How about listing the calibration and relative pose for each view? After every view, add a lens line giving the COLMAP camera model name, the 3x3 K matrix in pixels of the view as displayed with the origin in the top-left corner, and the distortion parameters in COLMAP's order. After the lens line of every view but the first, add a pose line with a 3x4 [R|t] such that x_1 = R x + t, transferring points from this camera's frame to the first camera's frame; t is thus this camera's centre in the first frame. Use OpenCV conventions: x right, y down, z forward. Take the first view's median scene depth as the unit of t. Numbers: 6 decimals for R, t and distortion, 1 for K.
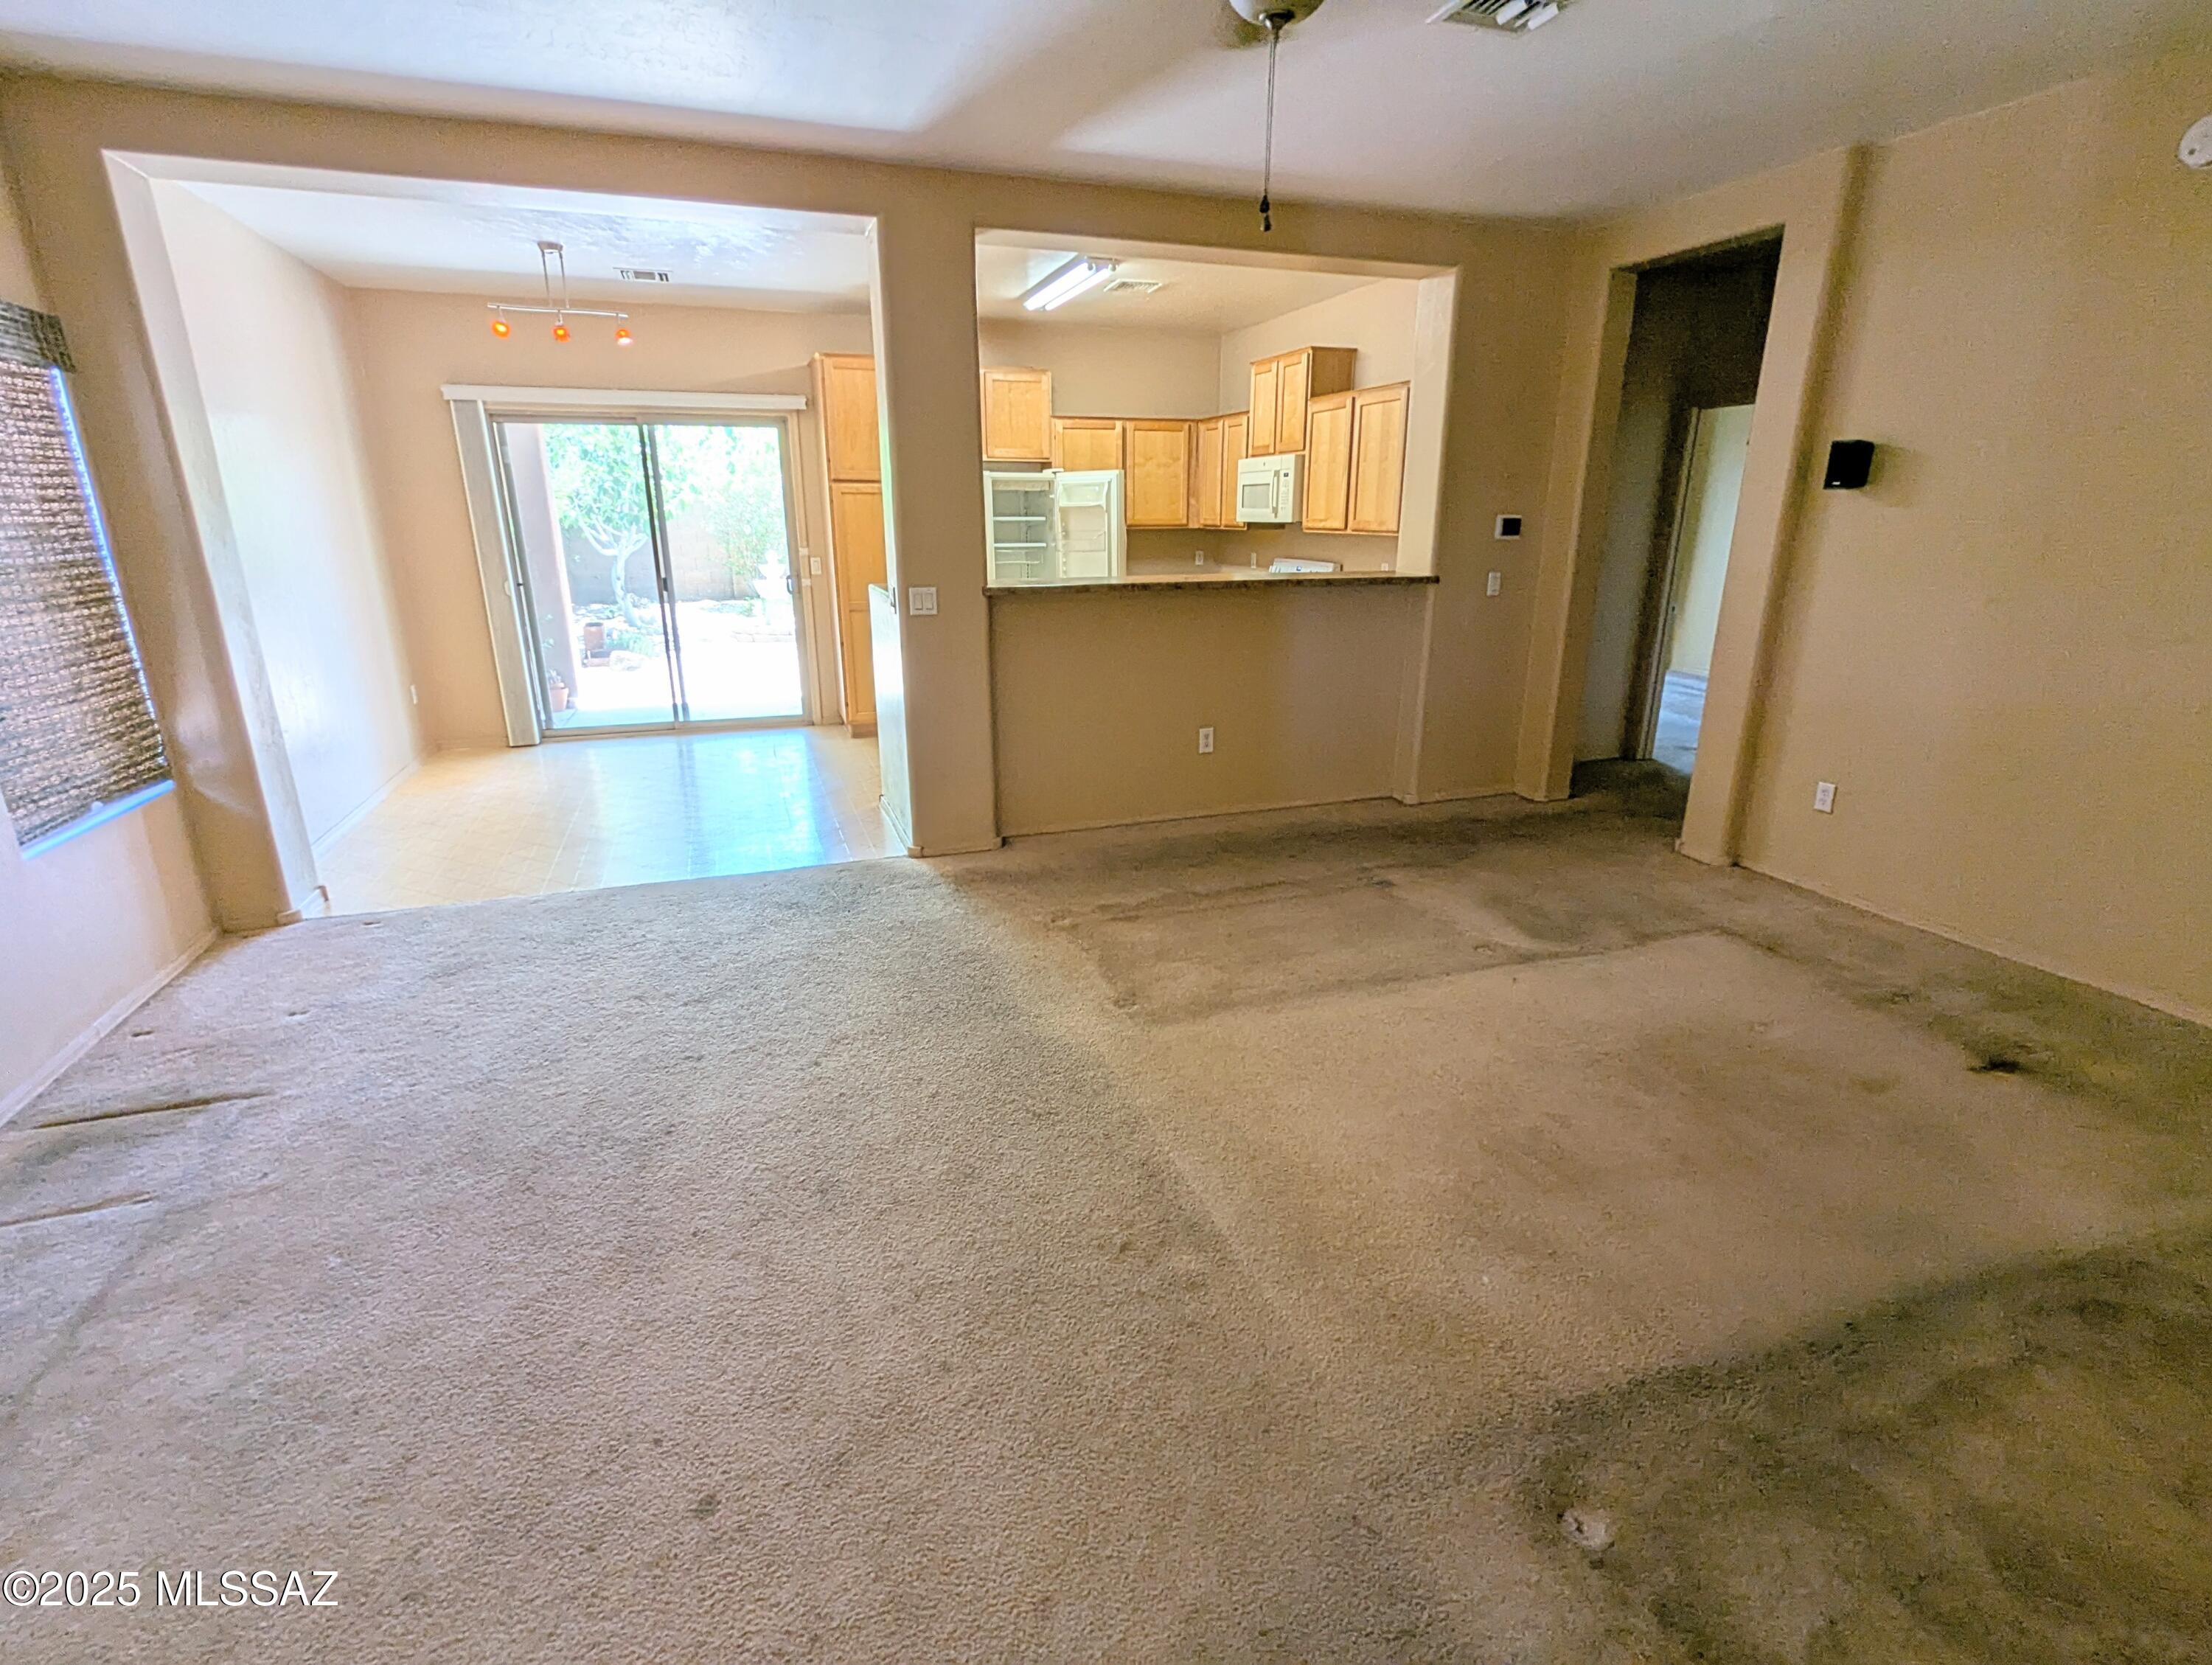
lens RADIAL K [[1051.3, 0, 1108.1], [0, 1051.3, 835.1], [0, 0, 1]] dist [-0.000672, -0.000108]
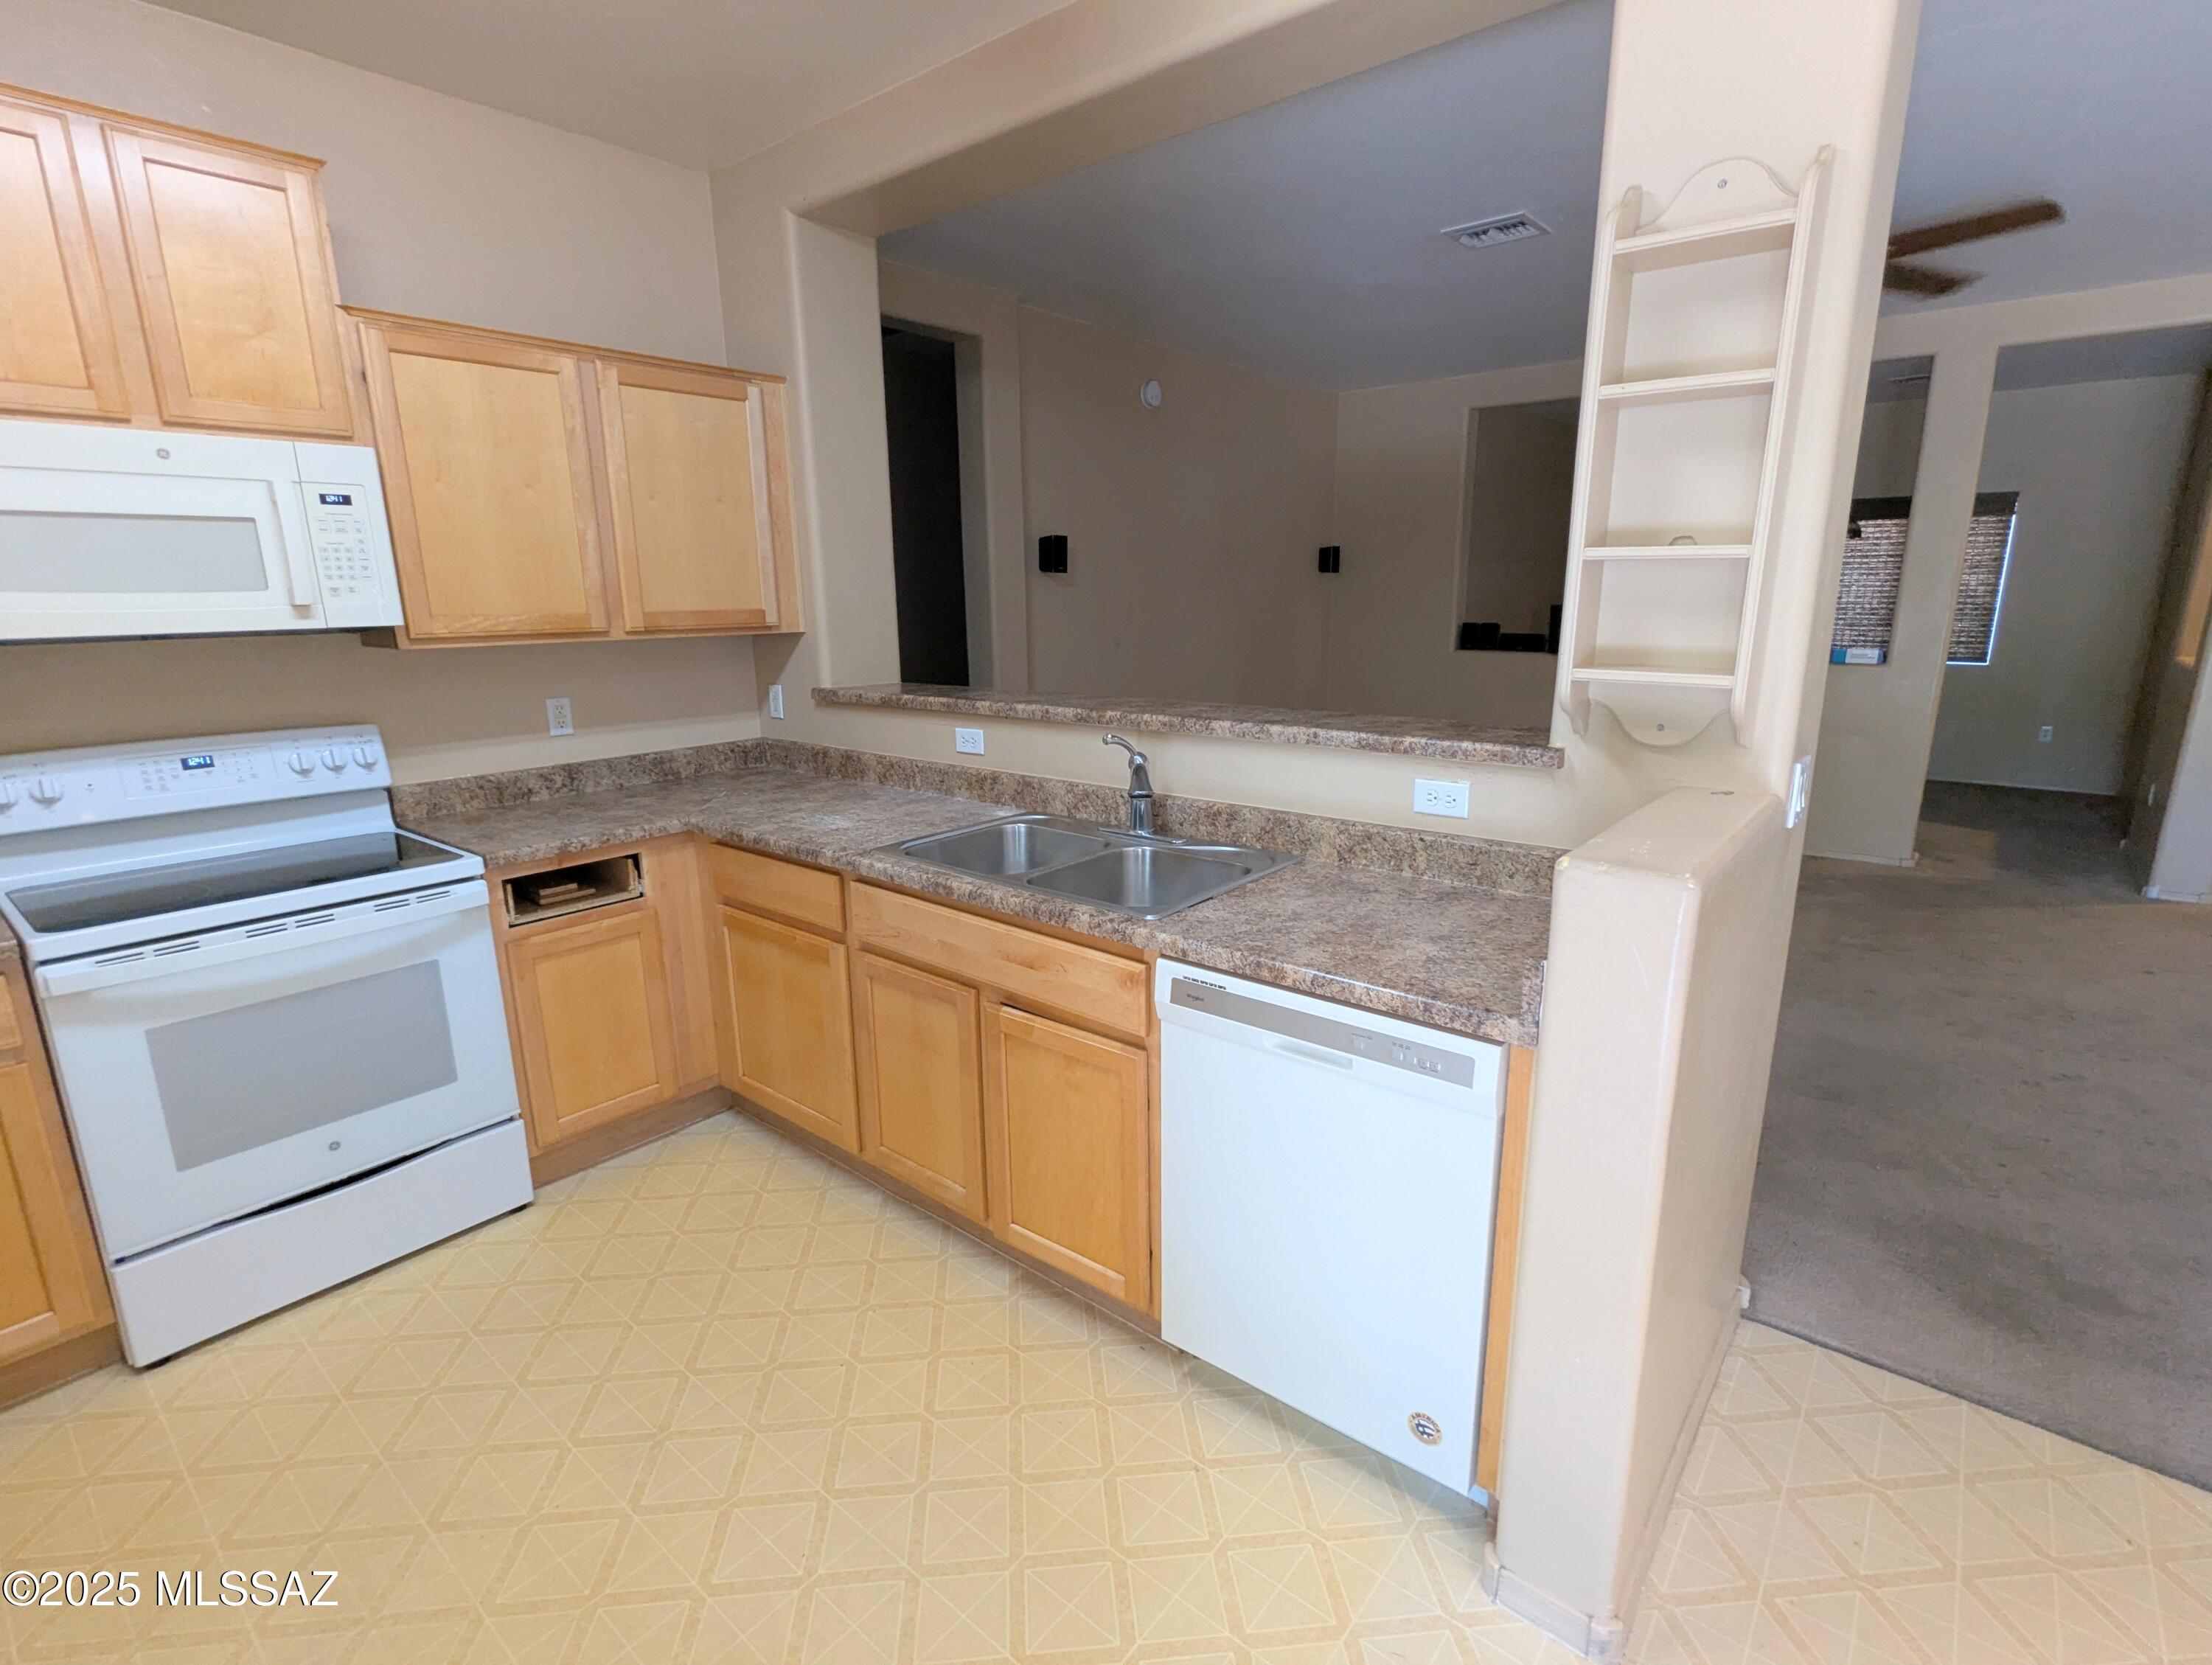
lens RADIAL K [[1053.4, 0, 1116.7], [0, 1053.4, 835.1], [0, 0, 1]] dist [0.000463, 0.000099]
pose [[-0.513200, -0.188413, 0.837333, -0.297530], [0.266153, 0.892575, 0.363968, -0.305340], [-0.815959, 0.409646, -0.407922, 0.992159]]
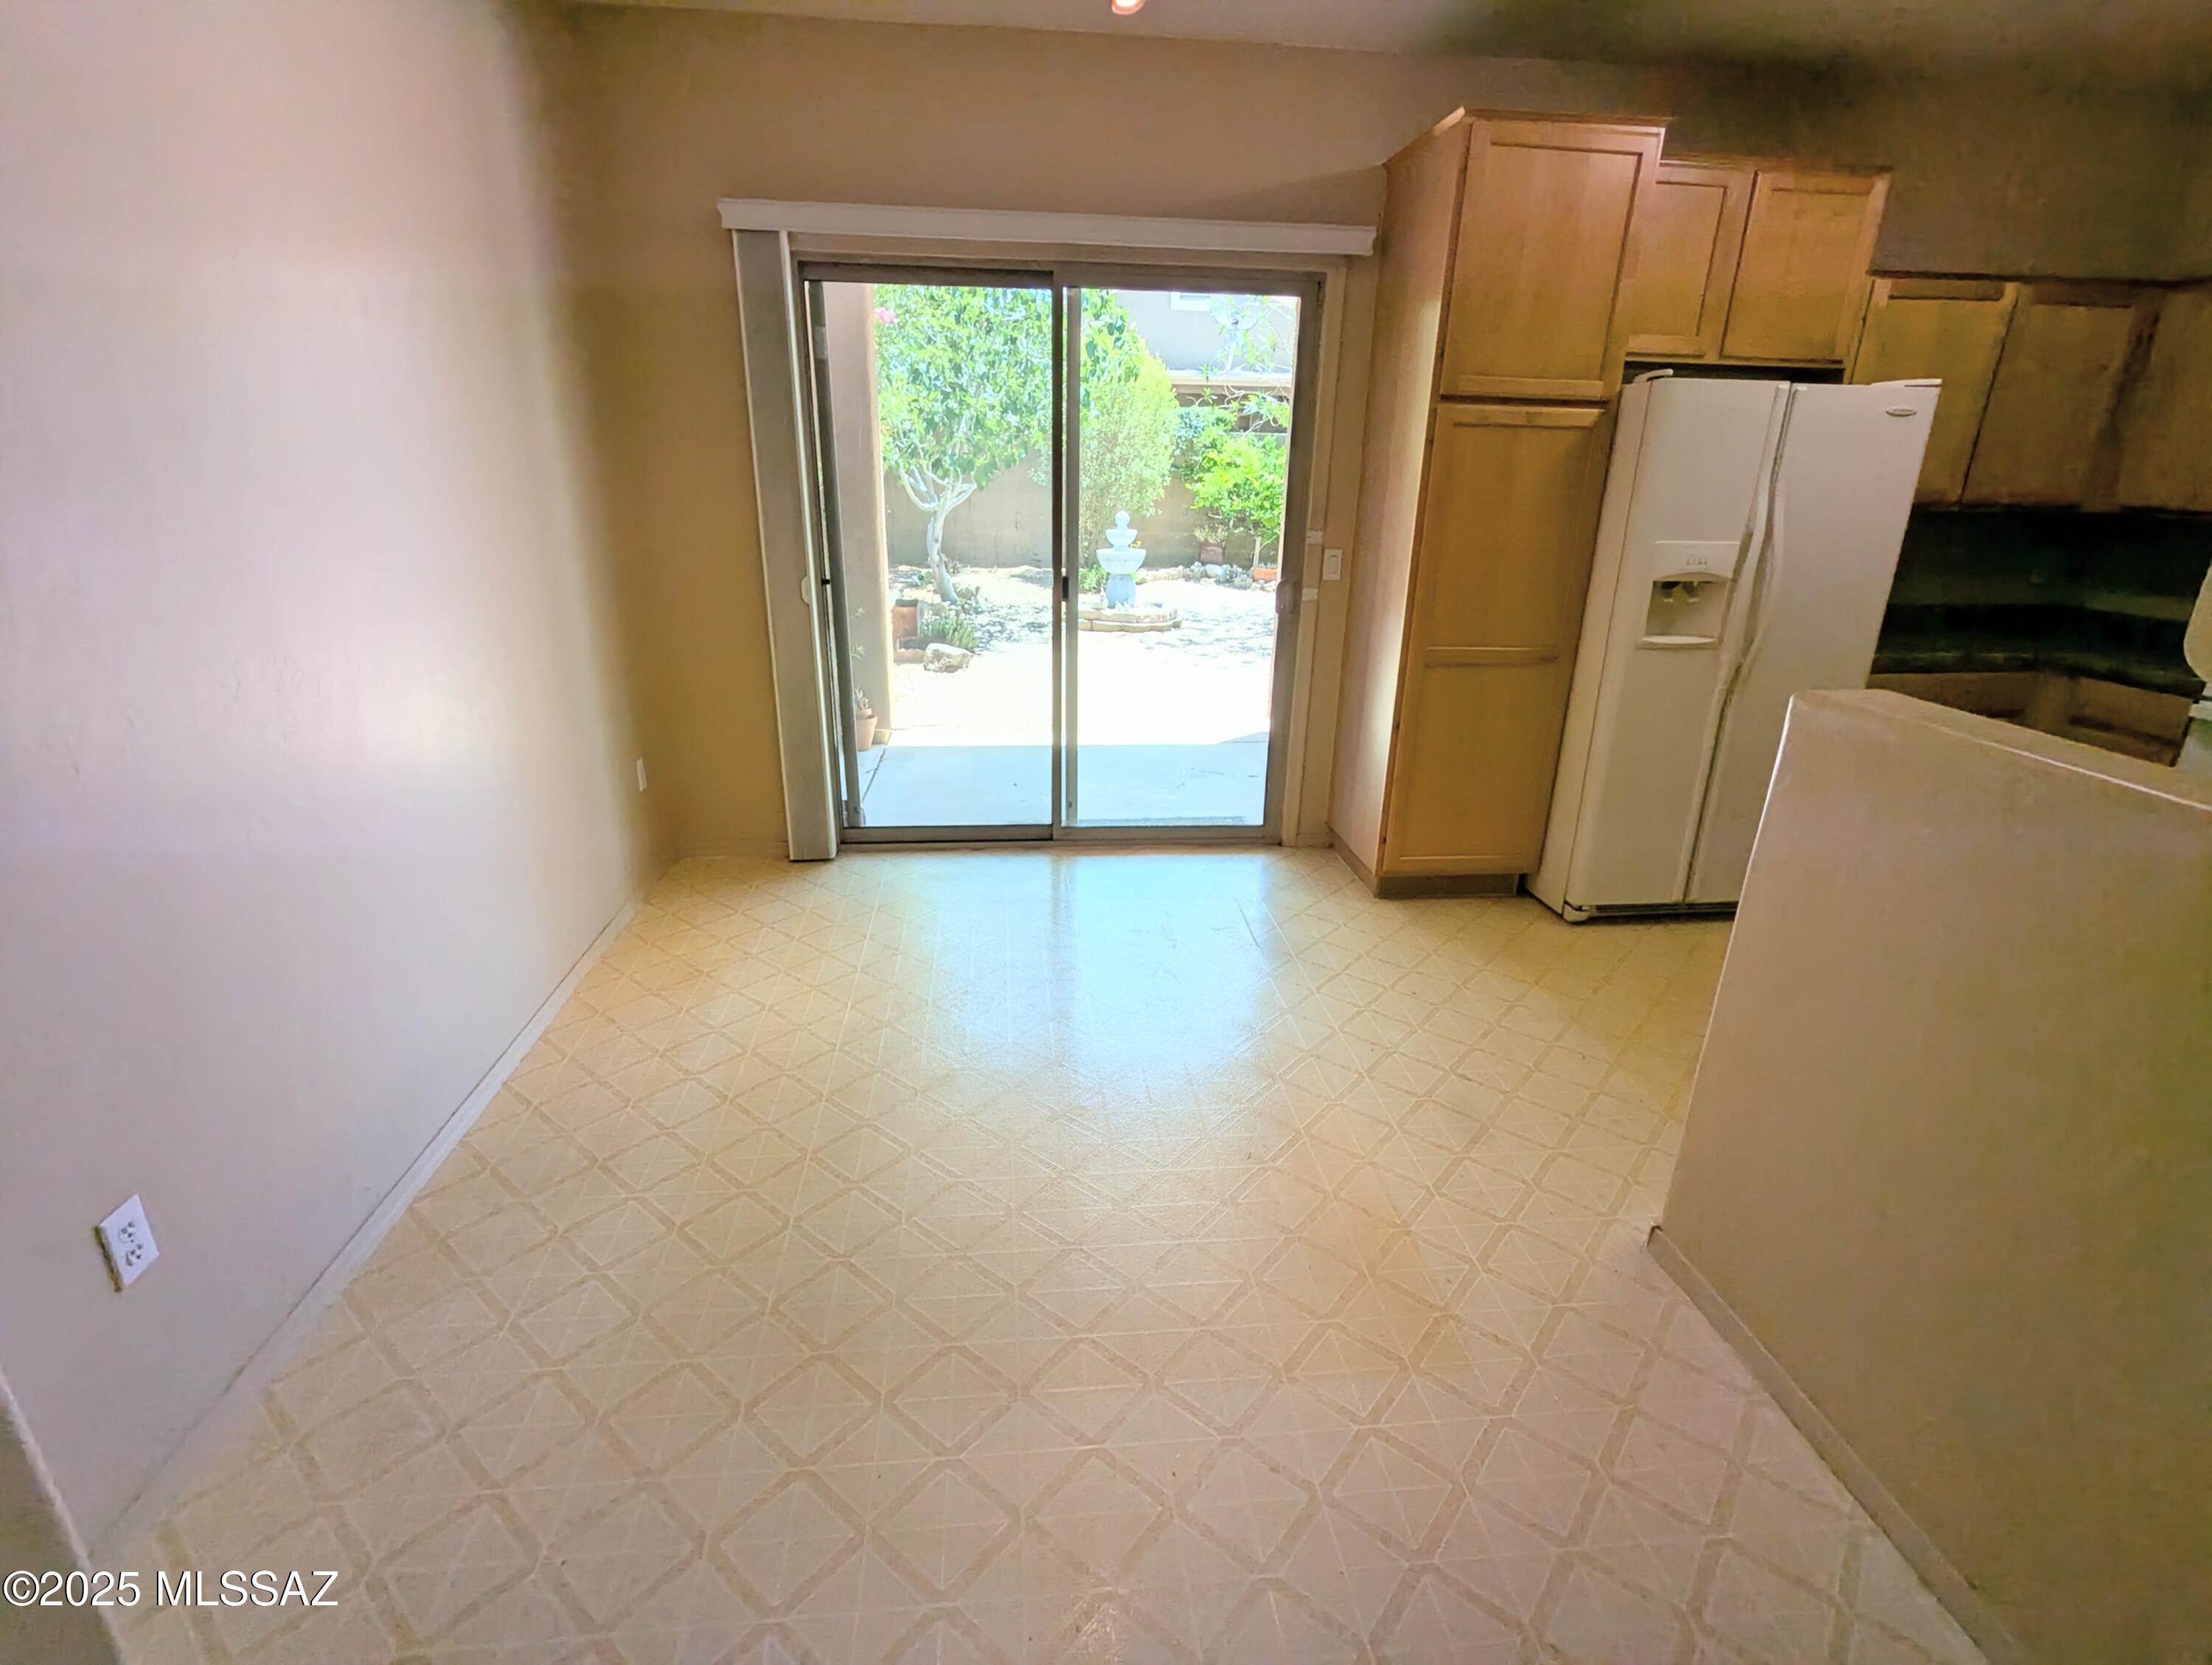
lens RADIAL K [[1045.6, 0, 1108.7], [0, 1045.6, 838.0], [0, 0, 1]] dist [-0.002552, 0.000659]
pose [[0.970876, 0.099851, -0.217782, -0.298824], [-0.089295, 0.994326, 0.057811, -0.159709], [0.222319, -0.036681, 0.974284, 0.519748]]
